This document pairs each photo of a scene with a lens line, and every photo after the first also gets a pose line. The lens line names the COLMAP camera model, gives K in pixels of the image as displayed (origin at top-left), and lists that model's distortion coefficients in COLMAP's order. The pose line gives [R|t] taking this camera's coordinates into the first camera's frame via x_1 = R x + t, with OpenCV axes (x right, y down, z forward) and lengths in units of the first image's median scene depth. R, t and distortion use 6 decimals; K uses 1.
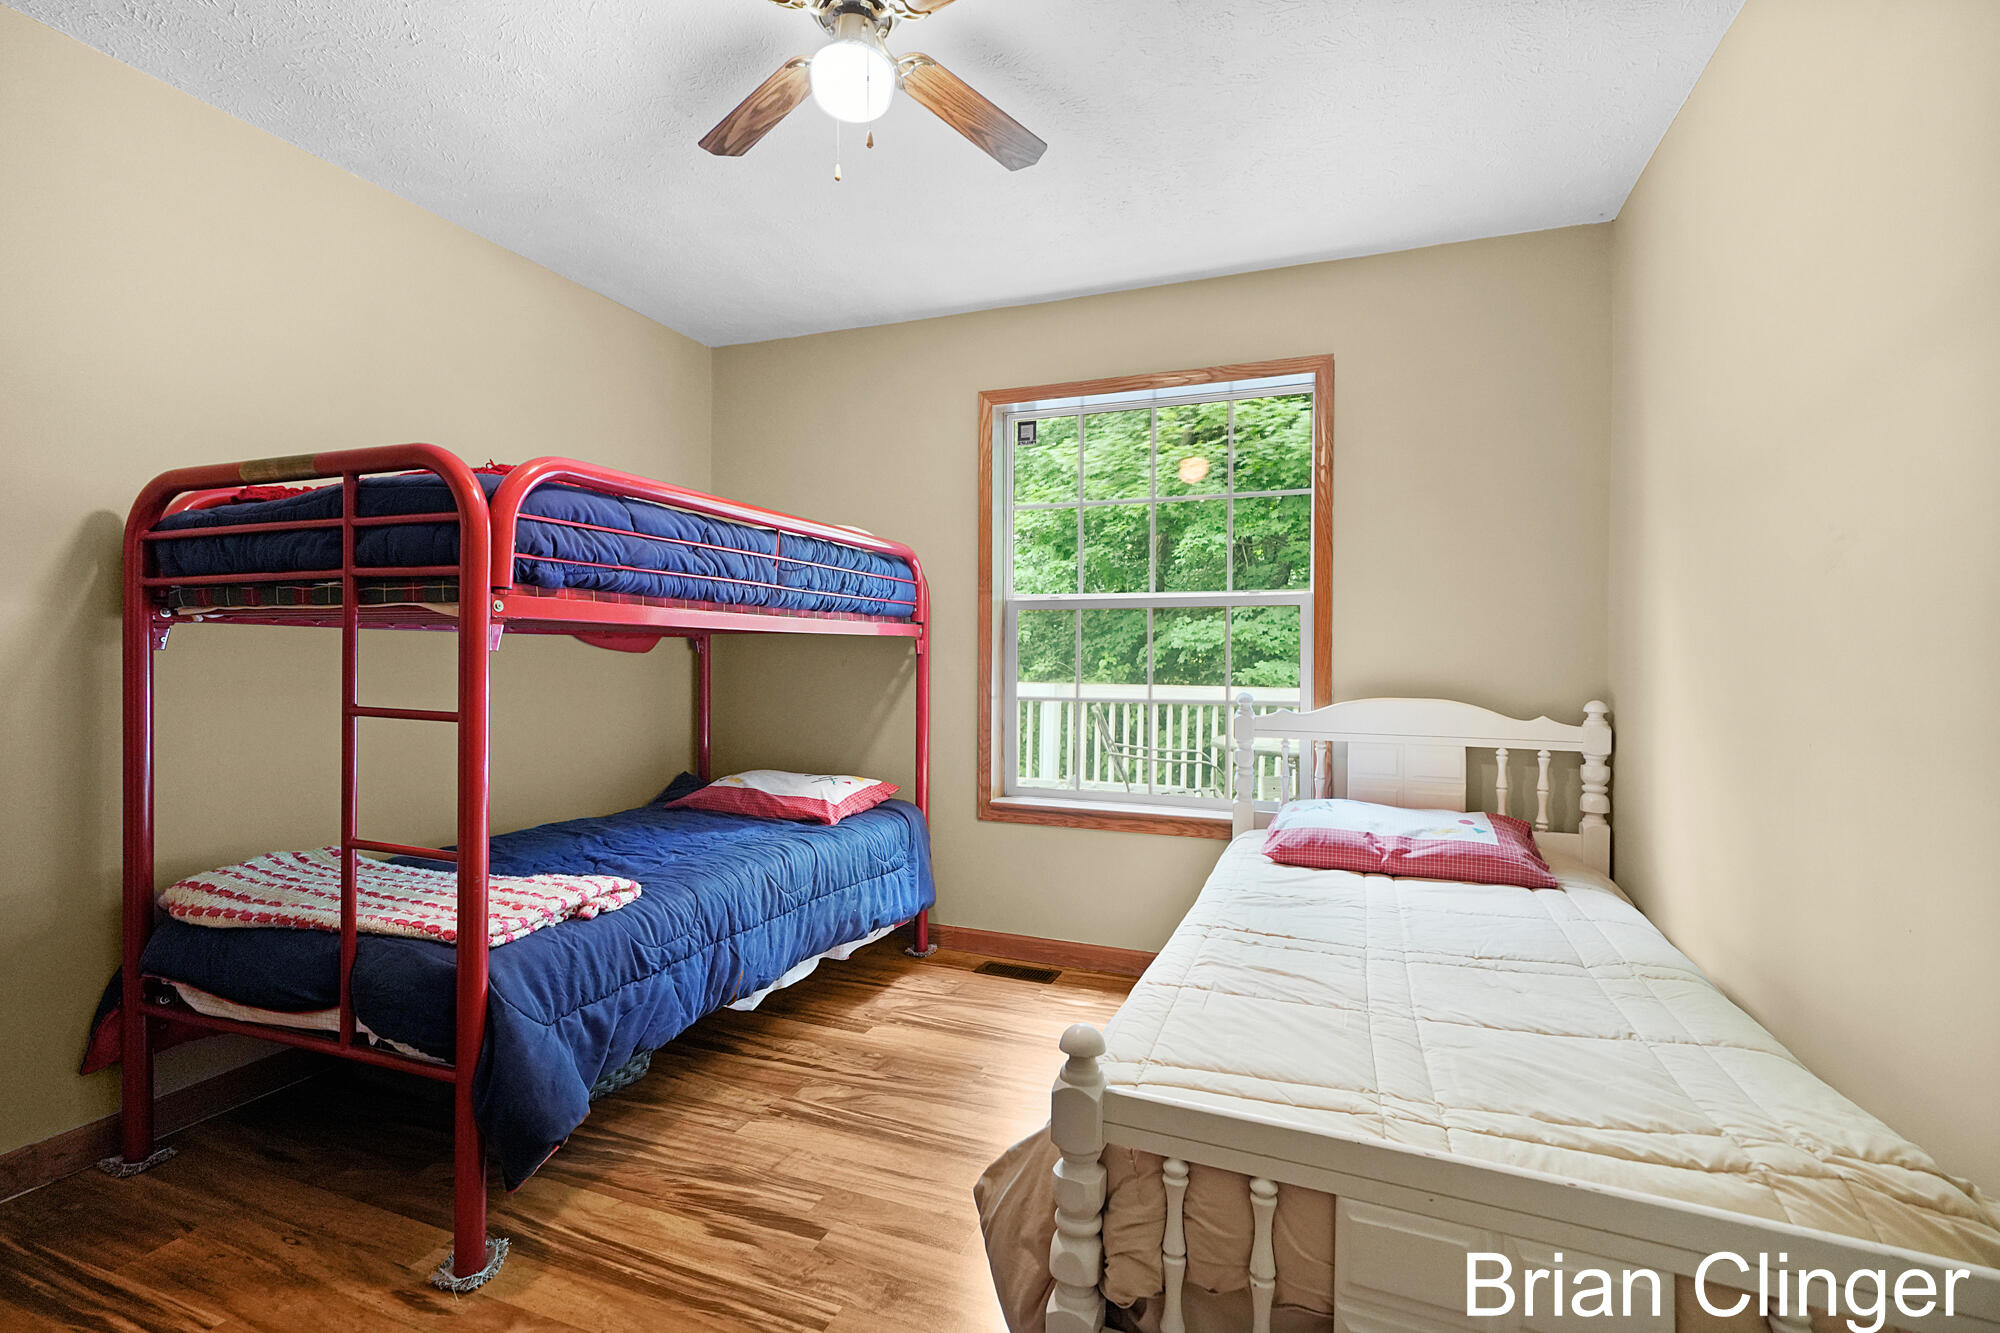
lens RADIAL K [[923.9, 0, 1000.0], [0, 923.9, 666.5], [0, 0, 1]] dist [0.001038, -0.000018]
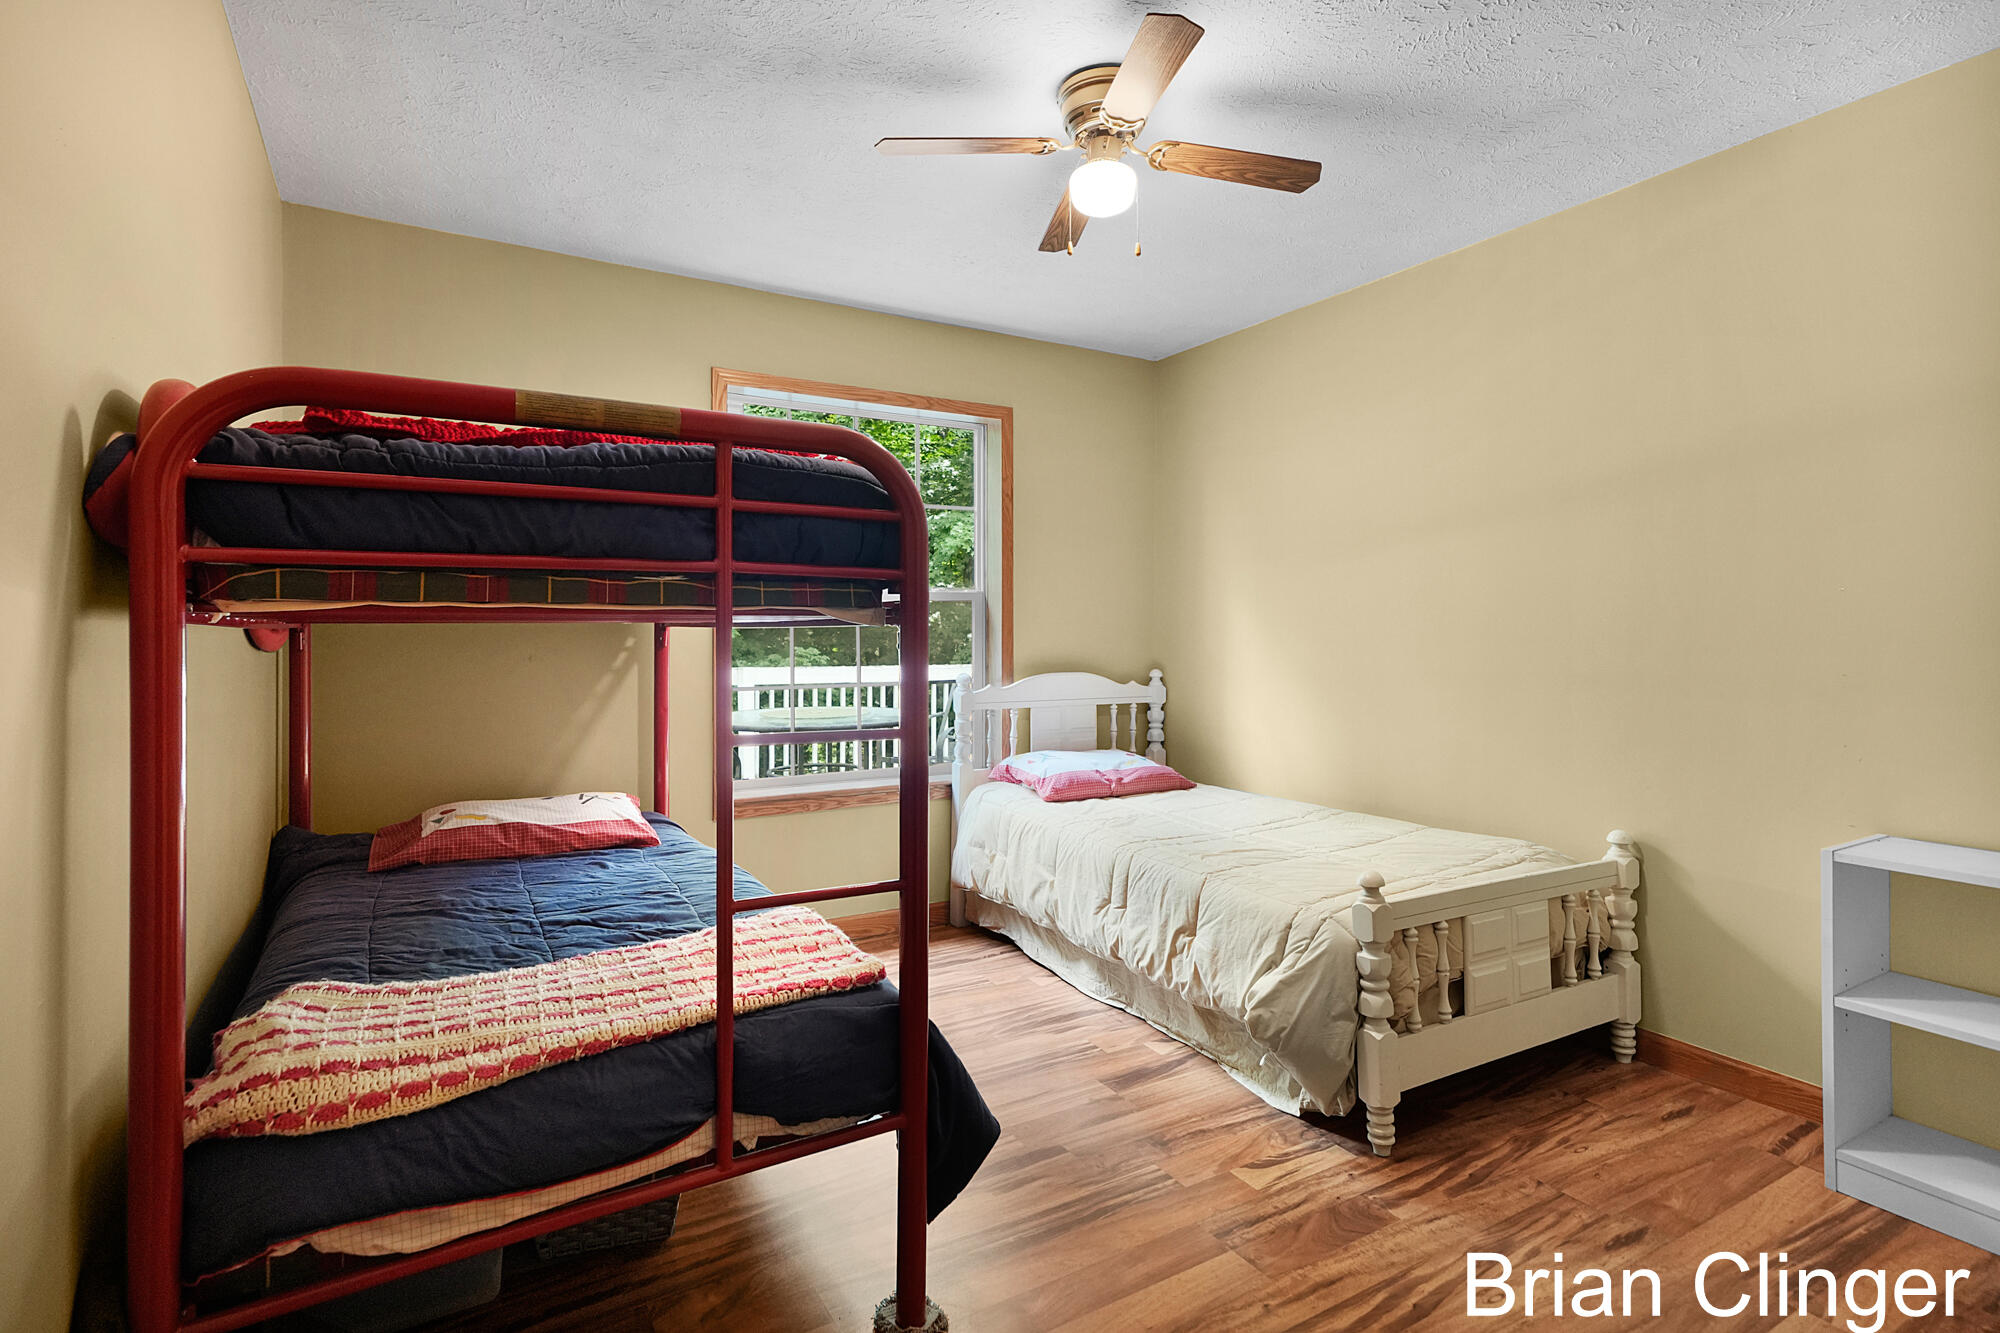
lens RADIAL K [[970.4, 0, 997.8], [0, 970.4, 643.6], [0, 0, 1]] dist [0.003003, 0.000215]
pose [[0.620345, -0.017786, 0.784127, -0.858340], [0.015358, 0.999827, 0.010529, -0.028770], [-0.784179, 0.005511, 0.620511, 0.212566]]
